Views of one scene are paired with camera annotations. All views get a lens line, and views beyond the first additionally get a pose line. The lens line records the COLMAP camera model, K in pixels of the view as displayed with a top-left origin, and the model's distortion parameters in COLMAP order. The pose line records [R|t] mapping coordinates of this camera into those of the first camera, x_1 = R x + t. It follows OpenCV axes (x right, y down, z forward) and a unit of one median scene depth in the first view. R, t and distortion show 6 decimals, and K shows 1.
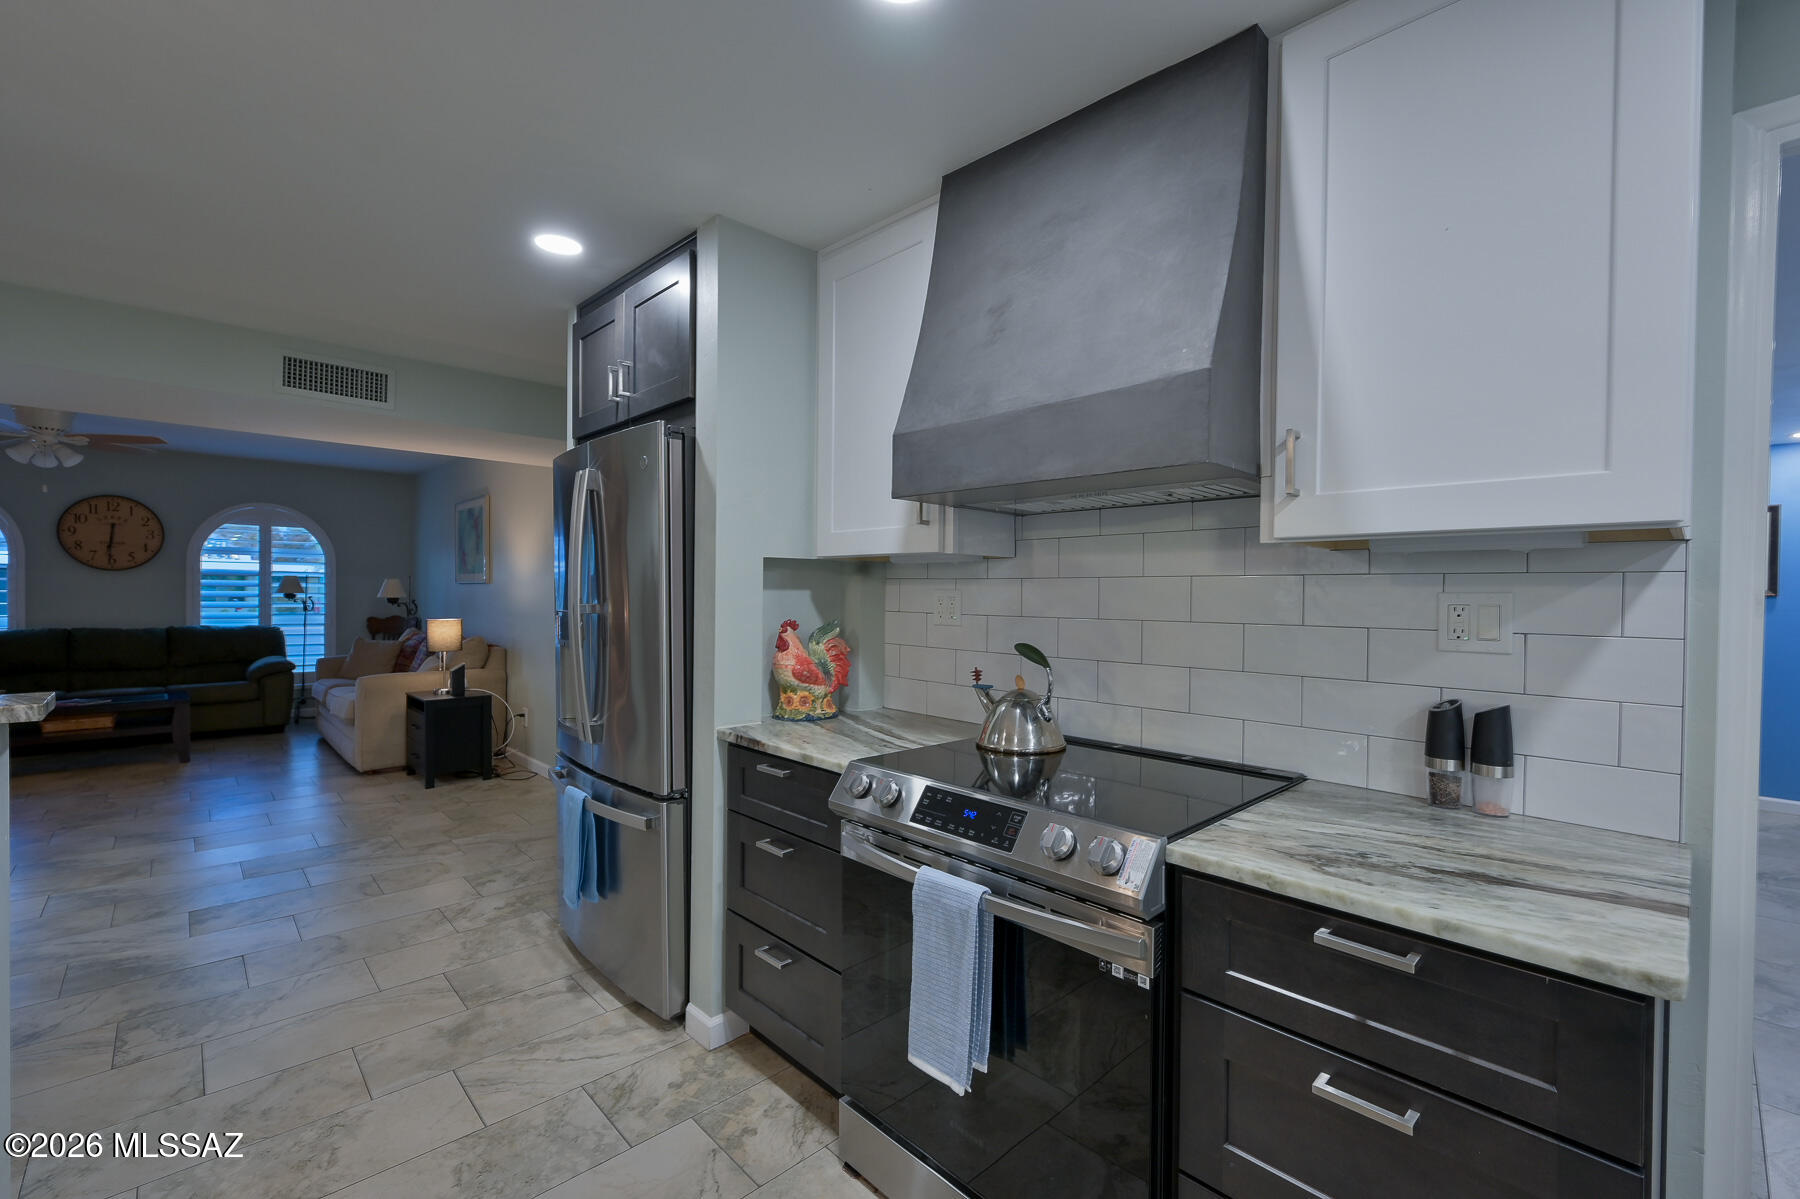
lens RADIAL K [[760.6, 0, 902.3], [0, 760.6, 604.6], [0, 0, 1]] dist [-0.003781, -0.000369]
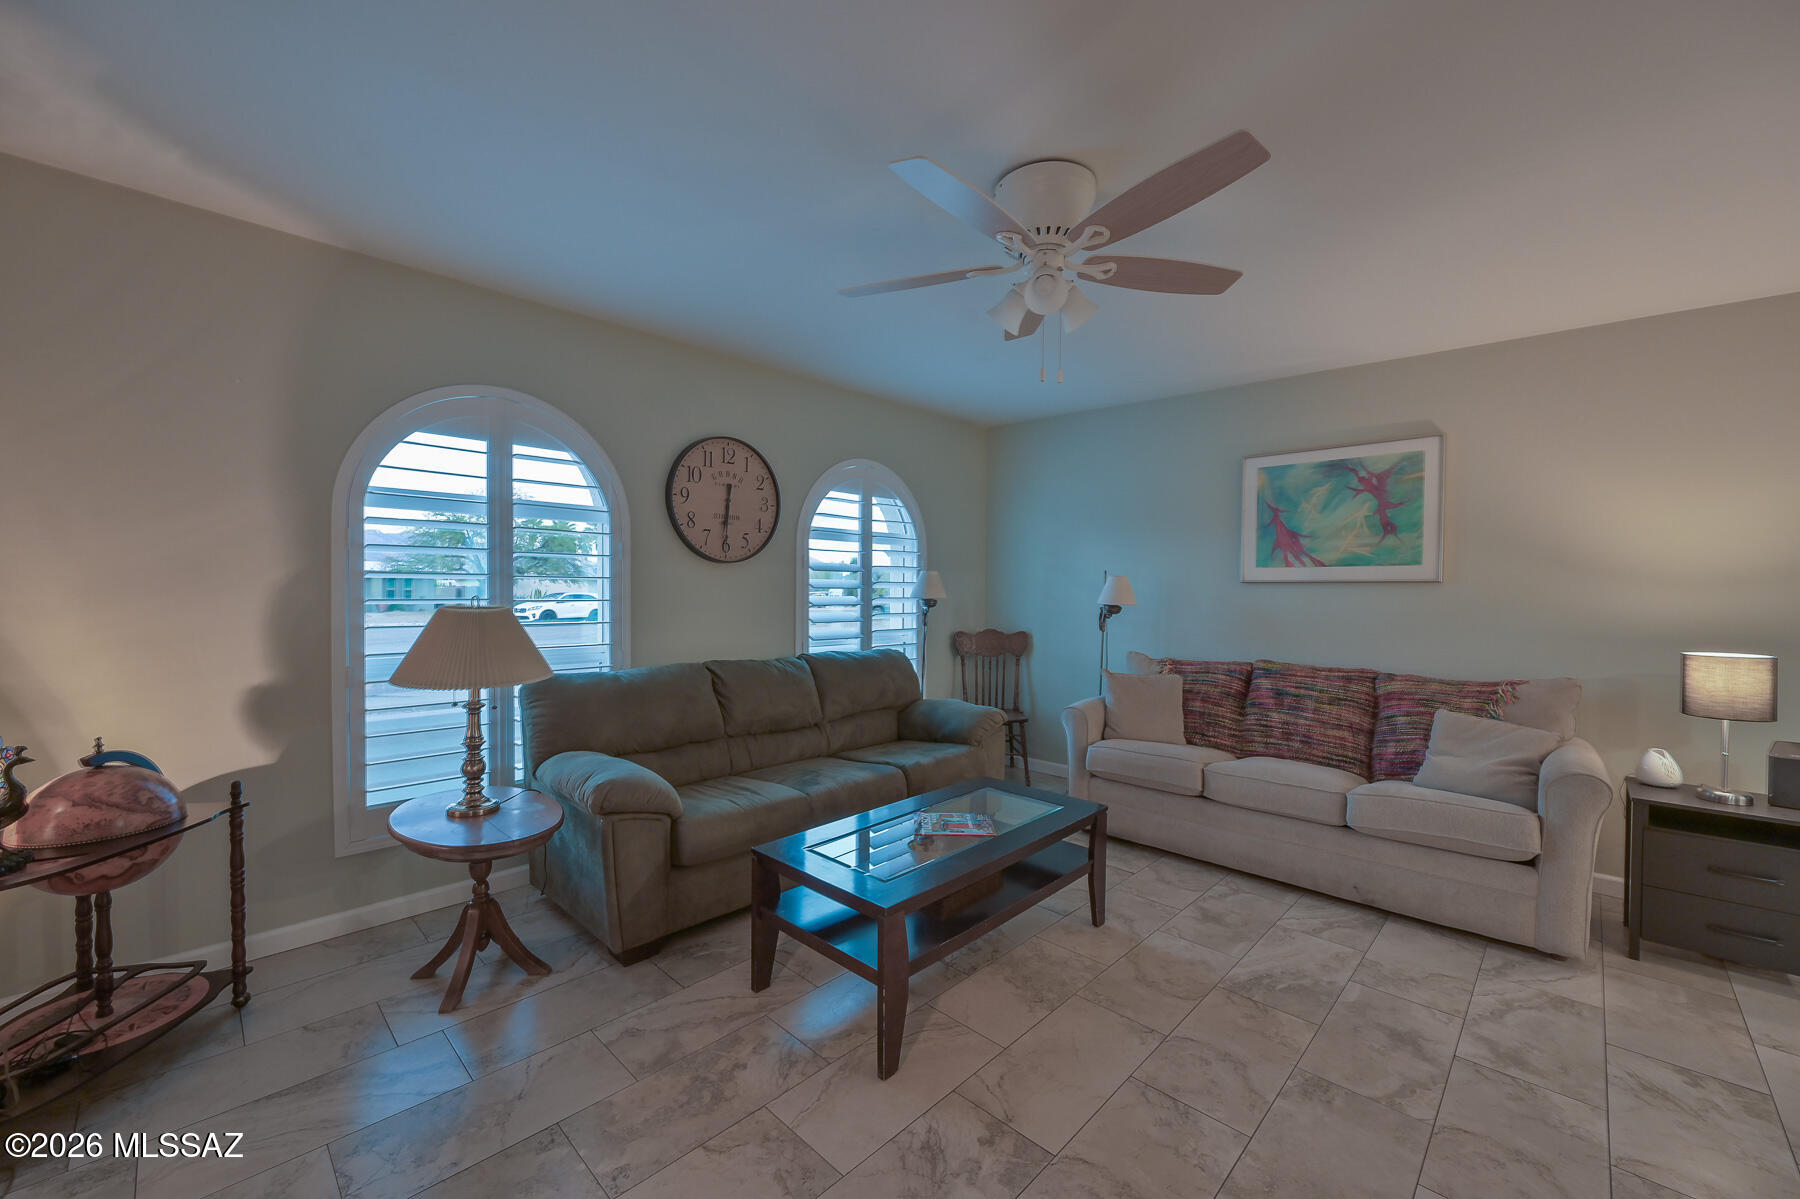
lens RADIAL K [[707.4, 0, 896.8], [0, 707.4, 606.4], [0, 0, 1]] dist [-0.003054, 0.000421]
pose [[0.999484, -0.005297, 0.031676, -2.696746], [0.004942, 0.999924, 0.011277, -0.048214], [-0.031734, -0.011115, 0.999435, 1.267665]]
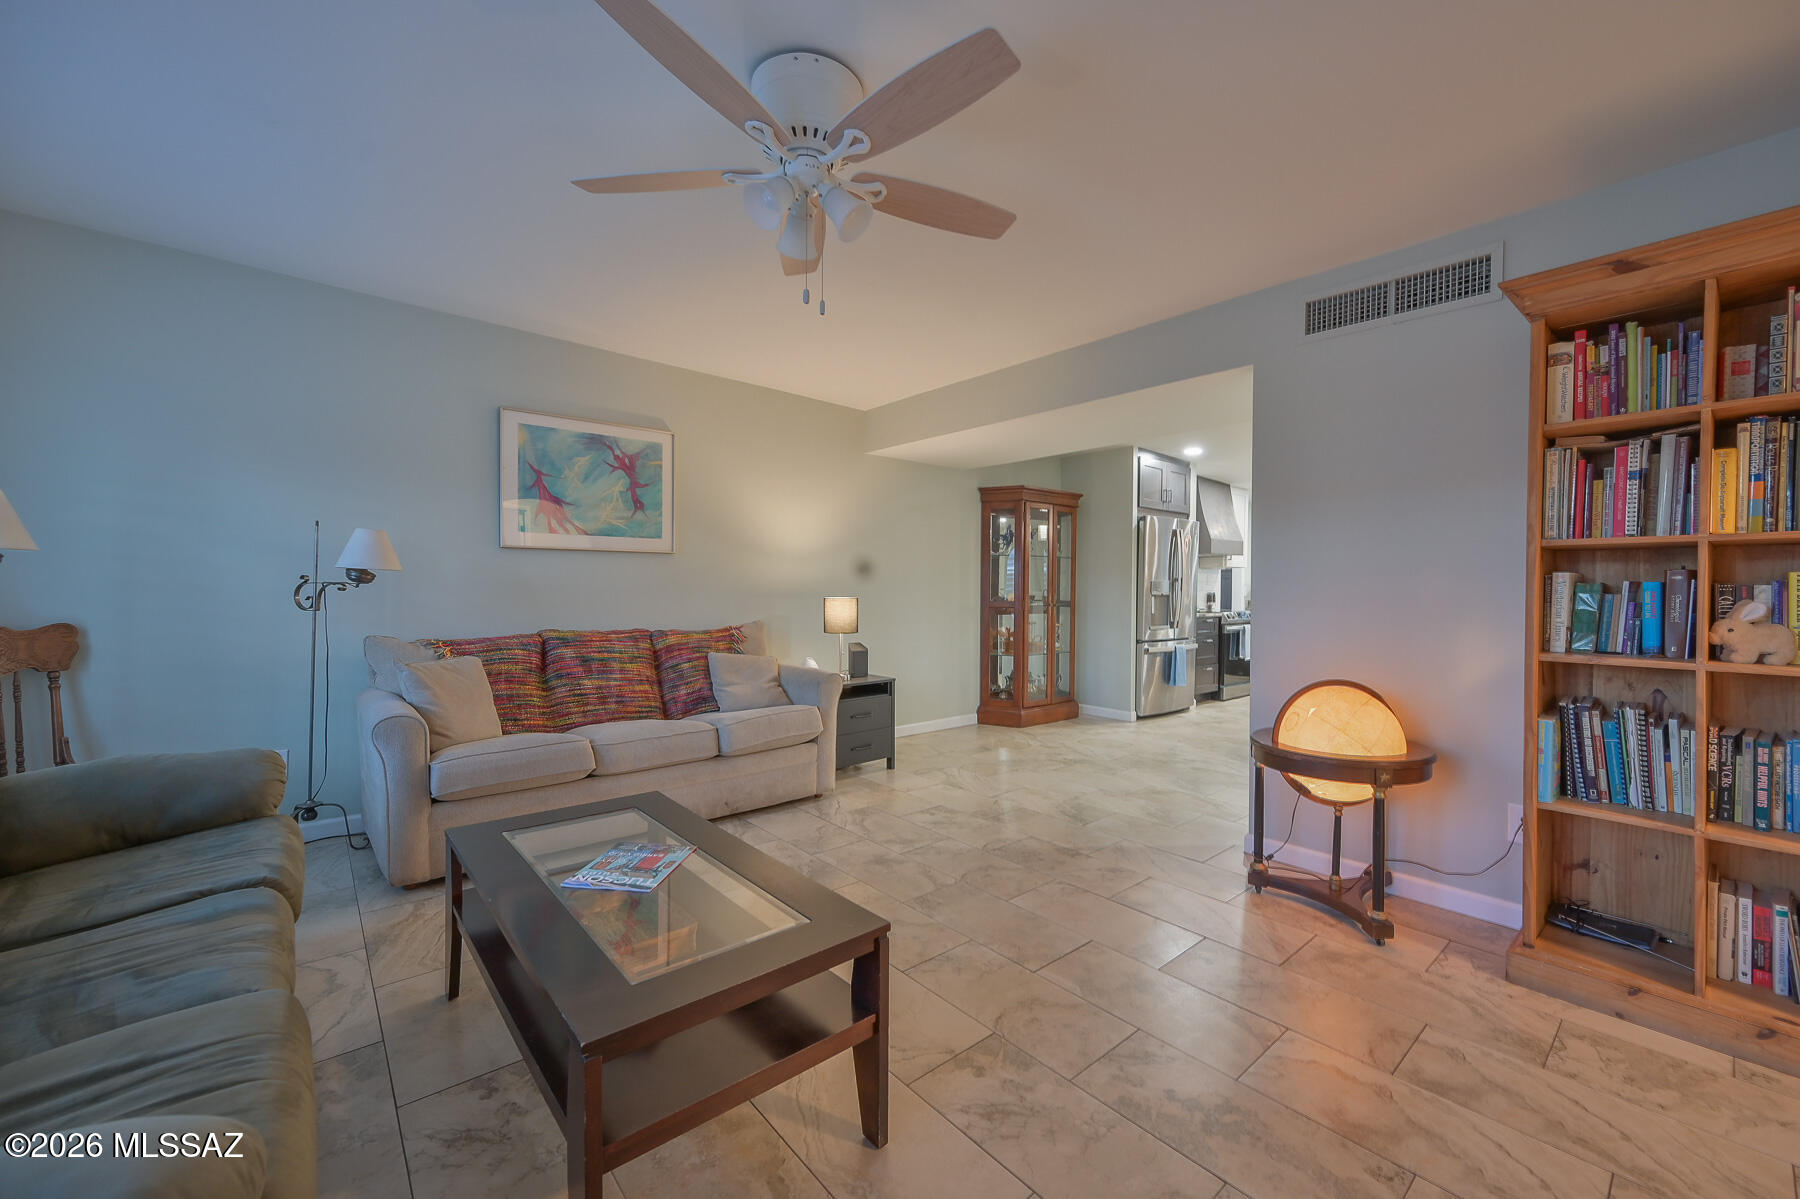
lens RADIAL K [[707.4, 0, 905.6], [0, 707.4, 604.1], [0, 0, 1]] dist [-0.003054, 0.000421]
pose [[0.054104, -0.035339, 0.997910, -3.312668], [0.008878, 0.999351, 0.034908, -0.004043], [-0.998496, 0.006971, 0.054383, 2.022611]]
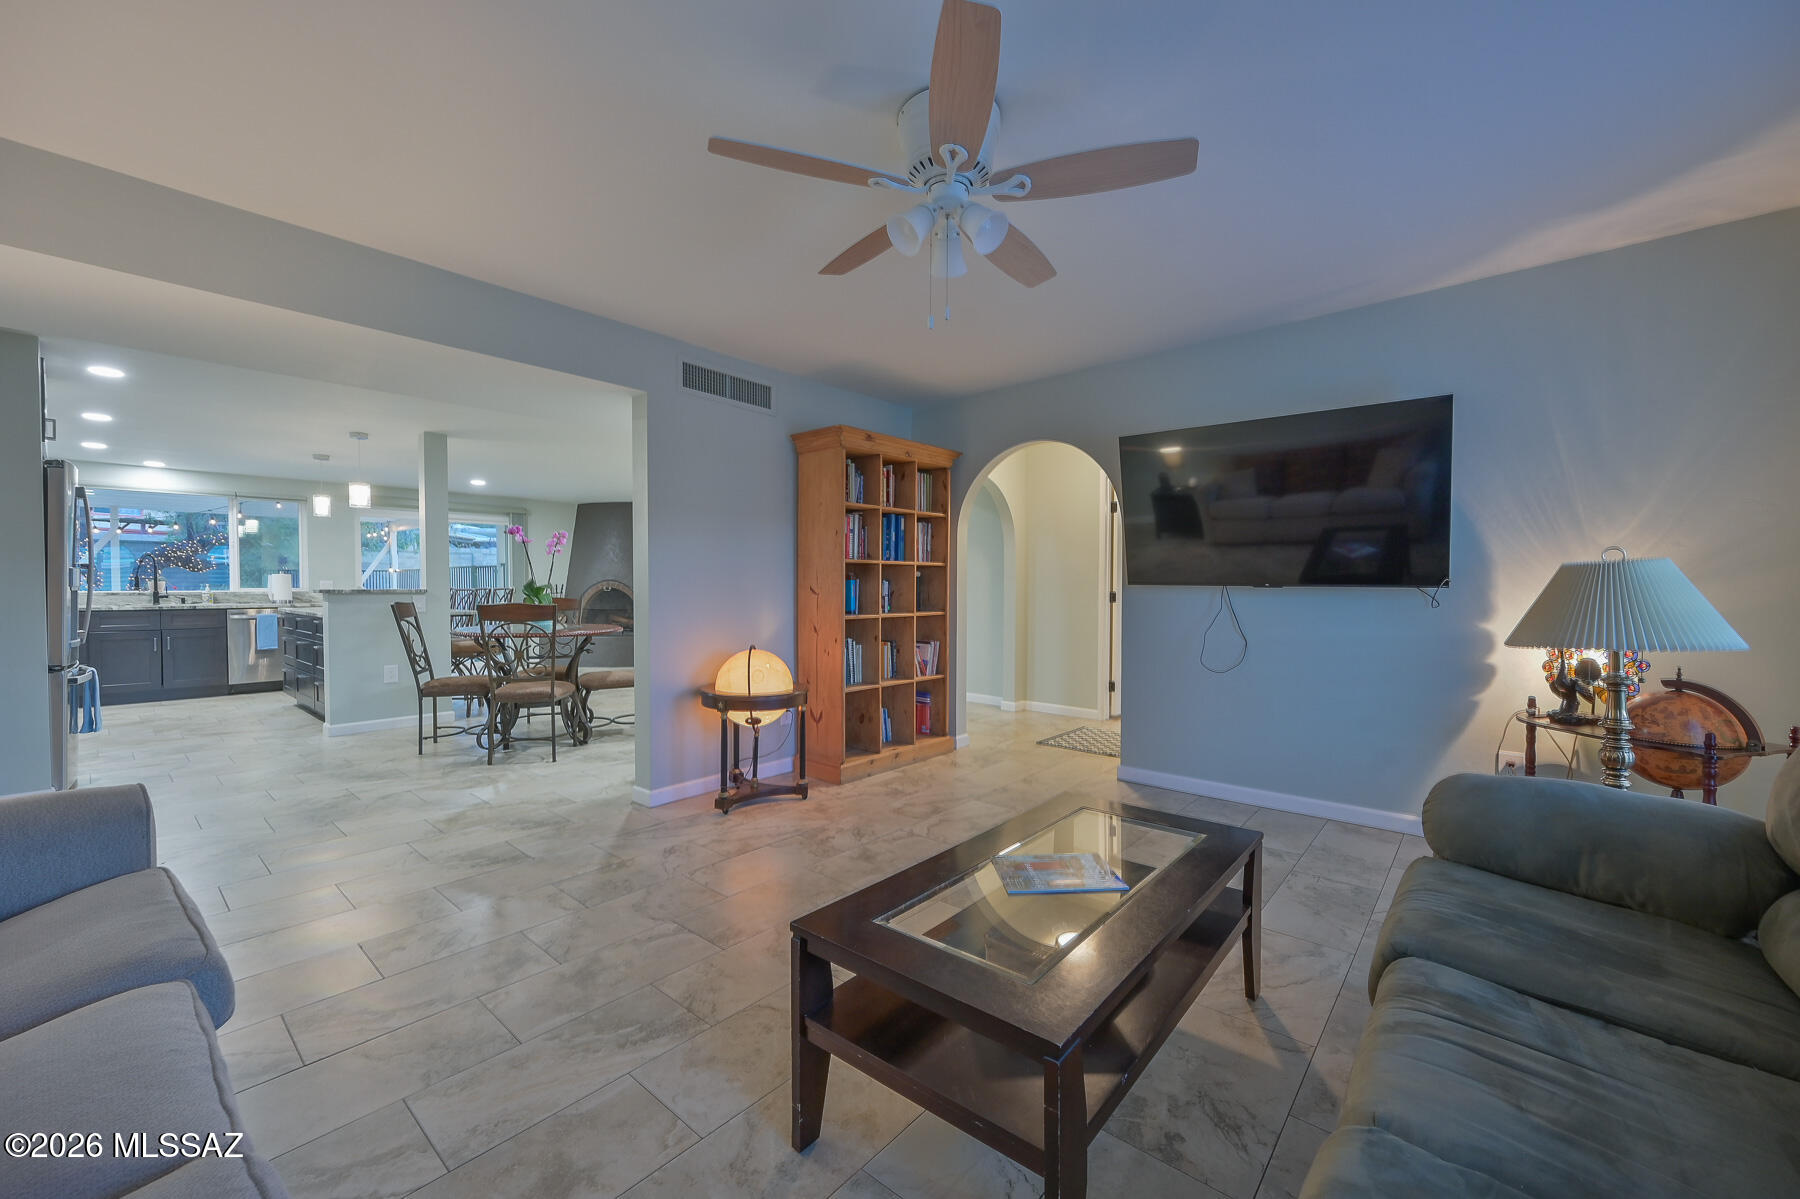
lens RADIAL K [[707.4, 0, 898.9], [0, 707.4, 603.1], [0, 0, 1]] dist [-0.003054, 0.000421]
pose [[-0.995080, -0.013665, -0.098131, -2.333699], [-0.017589, 0.999075, 0.039235, -0.007472], [0.097505, 0.040768, -0.994400, 3.072583]]
